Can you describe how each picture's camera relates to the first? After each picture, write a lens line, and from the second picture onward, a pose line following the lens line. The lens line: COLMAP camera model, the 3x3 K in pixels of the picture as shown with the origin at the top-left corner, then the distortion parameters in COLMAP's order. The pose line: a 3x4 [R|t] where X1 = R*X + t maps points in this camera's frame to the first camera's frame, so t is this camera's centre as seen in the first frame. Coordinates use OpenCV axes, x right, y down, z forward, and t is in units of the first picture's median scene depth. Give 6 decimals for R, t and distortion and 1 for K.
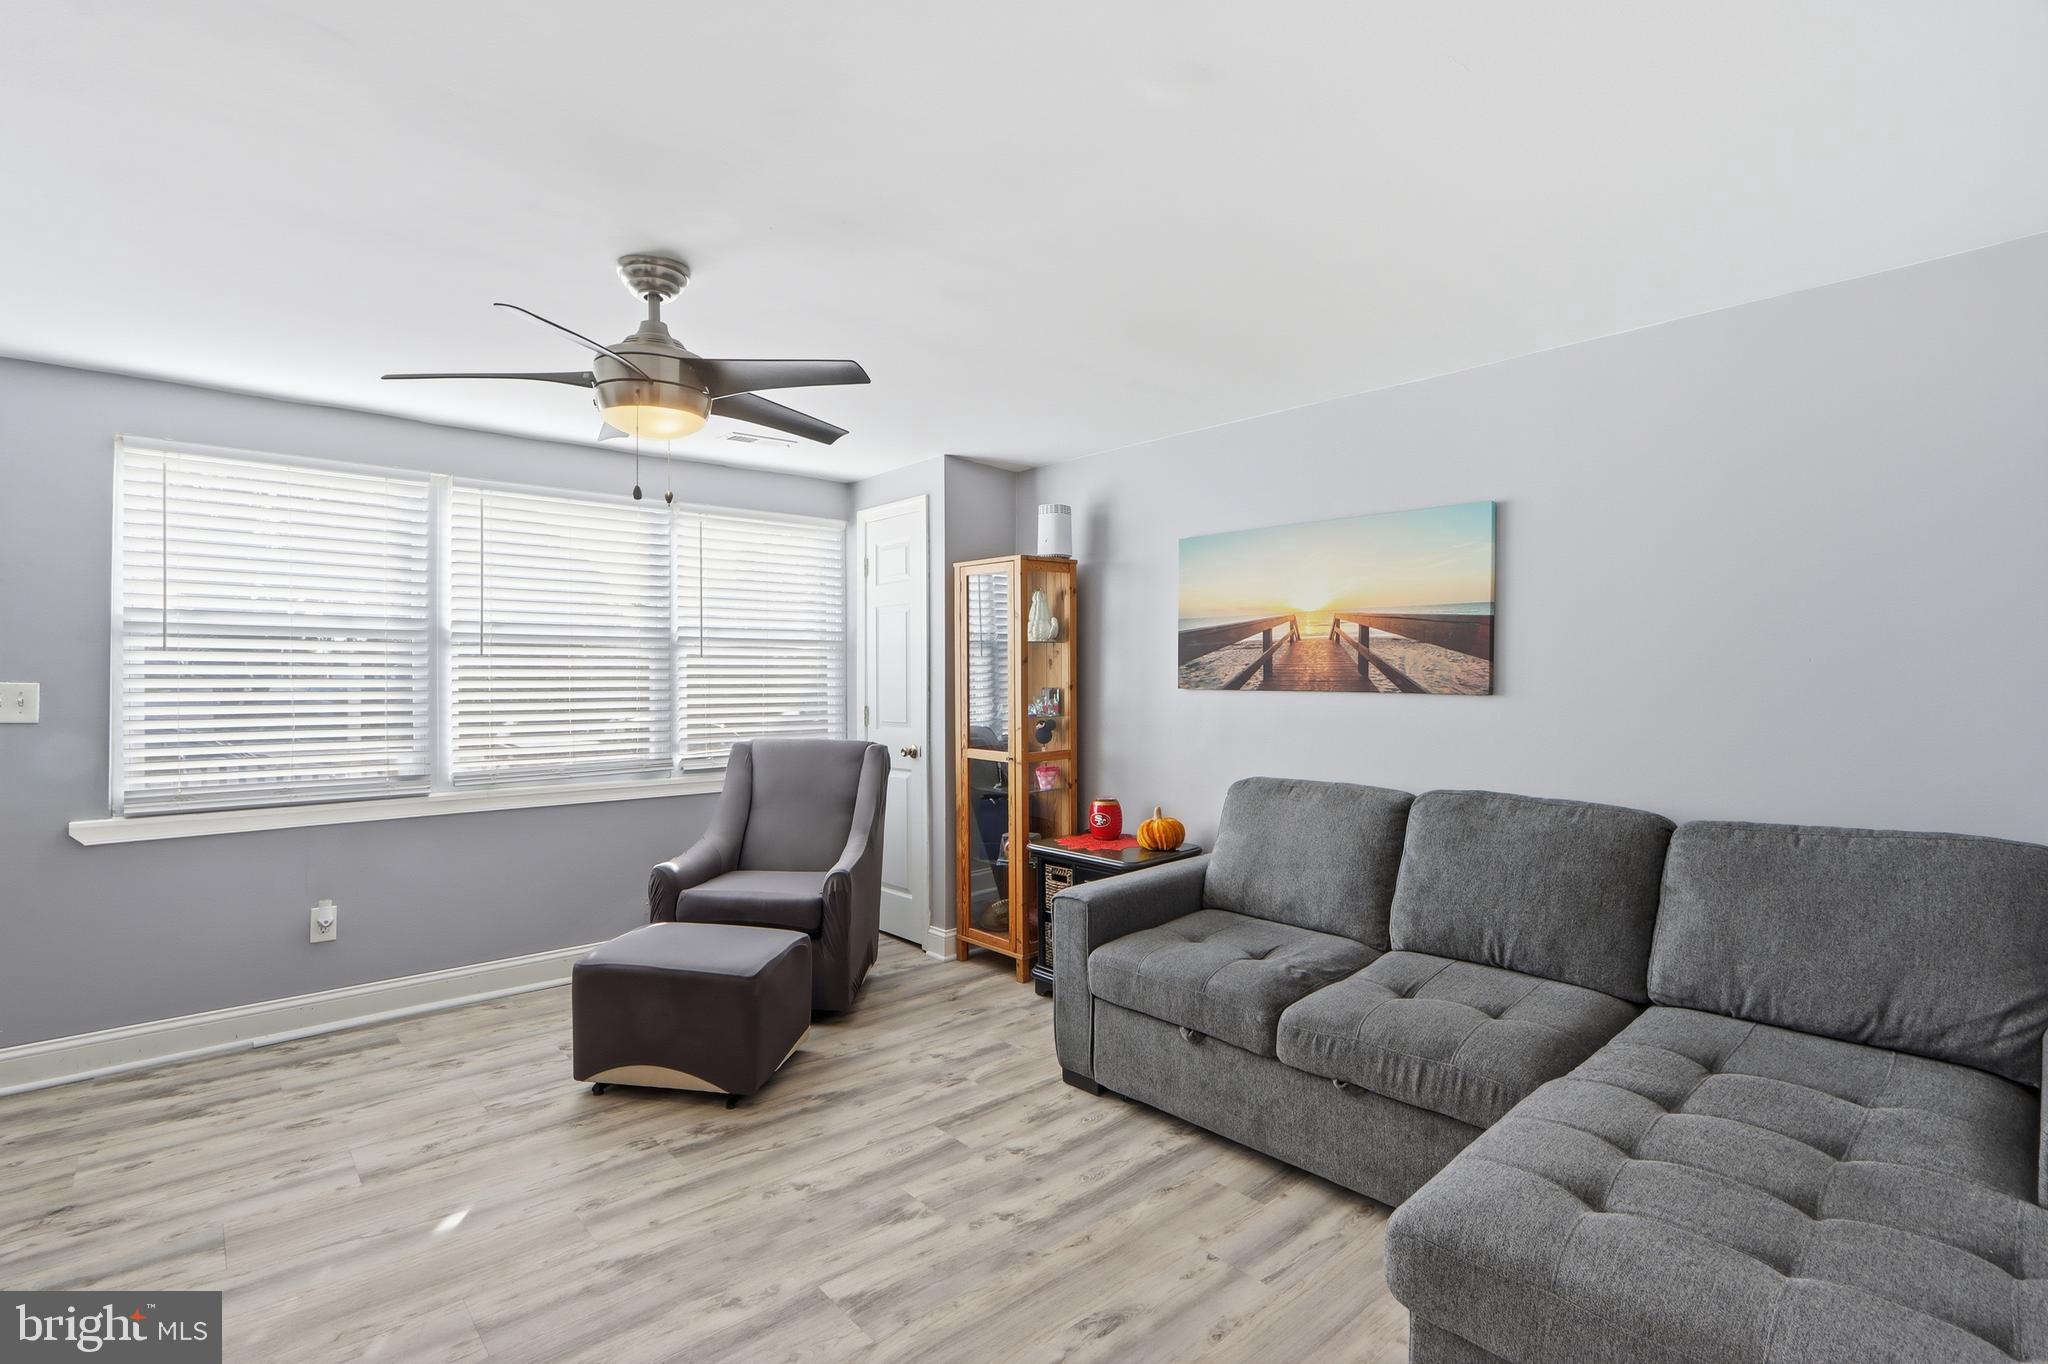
lens RADIAL K [[984.6, 0, 983.5], [0, 984.6, 690.1], [0, 0, 1]] dist [-0.005601, 0.000026]
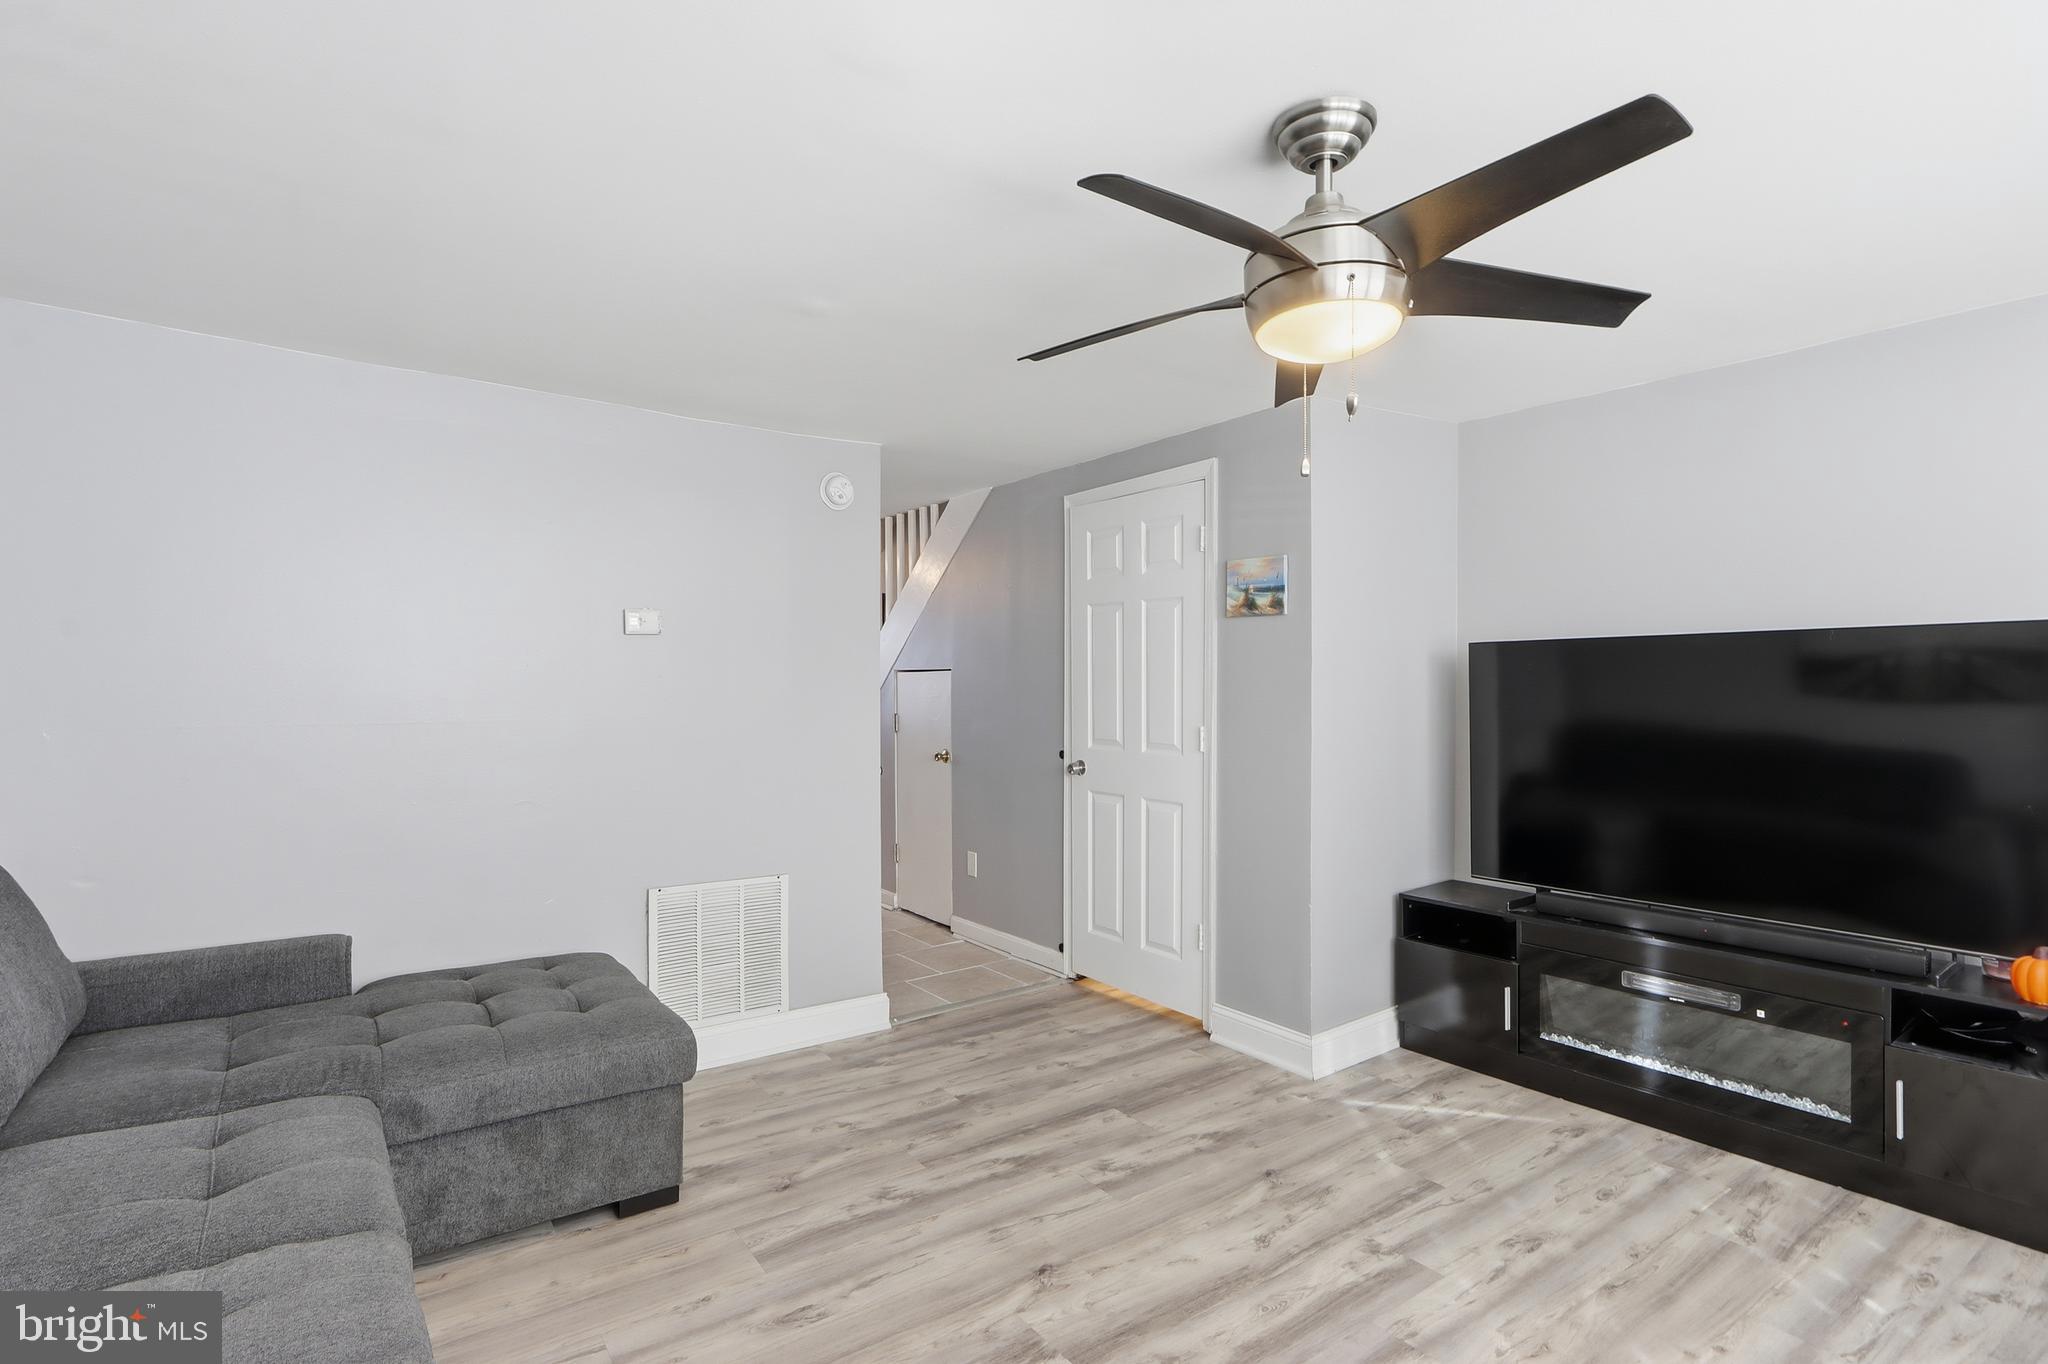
lens RADIAL K [[984.6, 0, 983.5], [0, 984.6, 690.1], [0, 0, 1]] dist [-0.005601, 0.000026]
pose [[-0.991072, 0.001545, 0.133319, -0.132431], [0.005744, 0.999499, 0.031119, -0.032210], [-0.133204, 0.031607, -0.990585, 1.240090]]
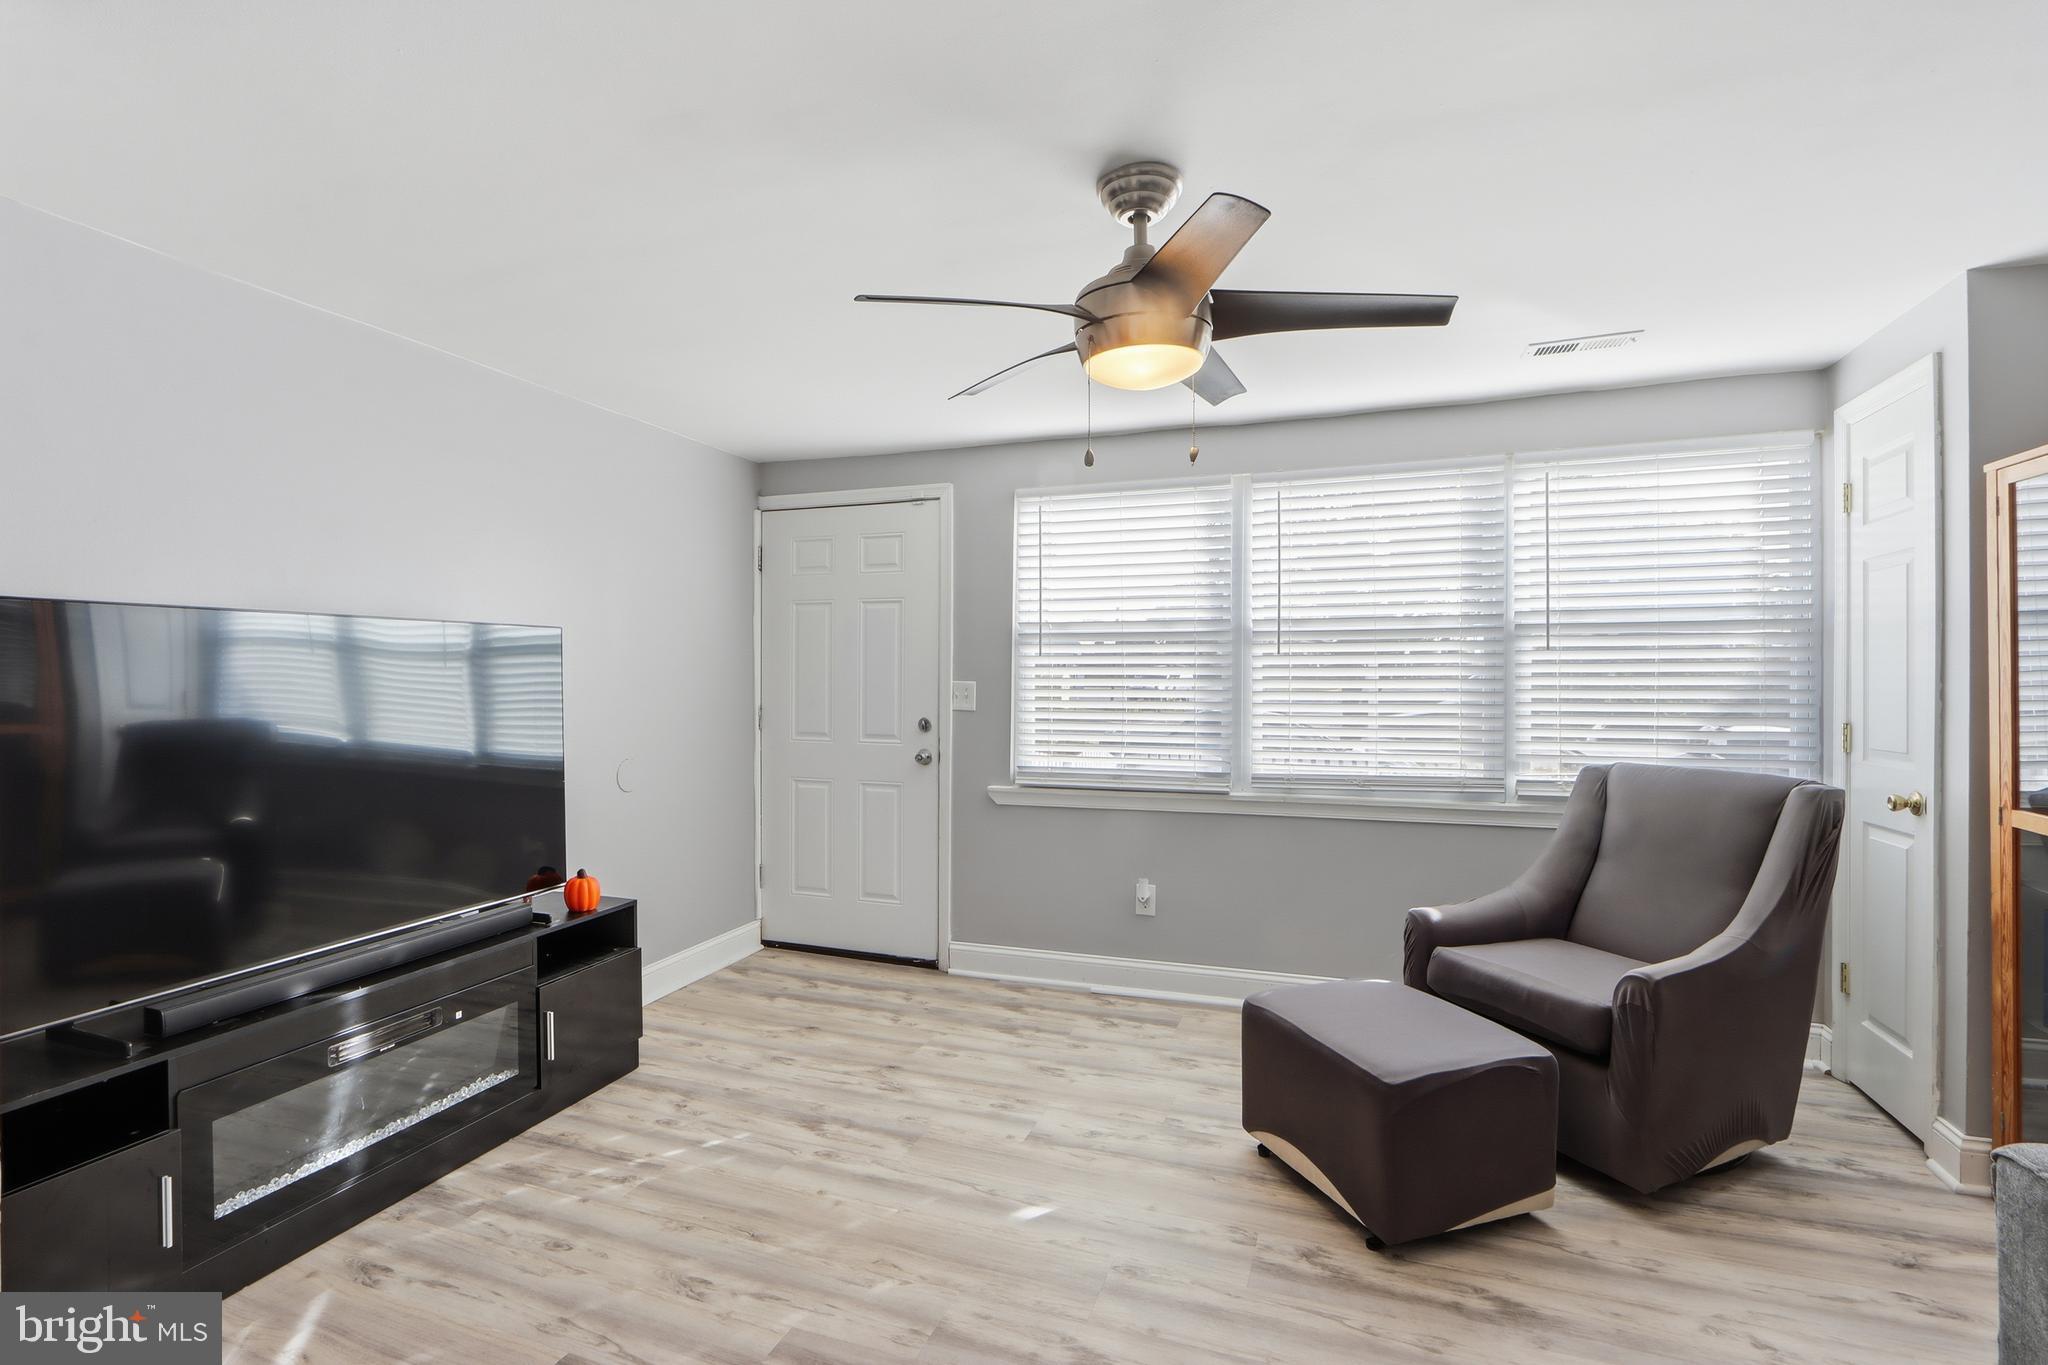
lens RADIAL K [[971.0, 0, 1007.2], [0, 971.0, 682.7], [0, 0, 1]] dist [-0.019114, 0.001189]
pose [[0.467720, 0.002509, -0.883873, 0.235508], [-0.008773, 0.999960, -0.001804, -0.003843], [0.883833, 0.008598, 0.467723, 0.363143]]
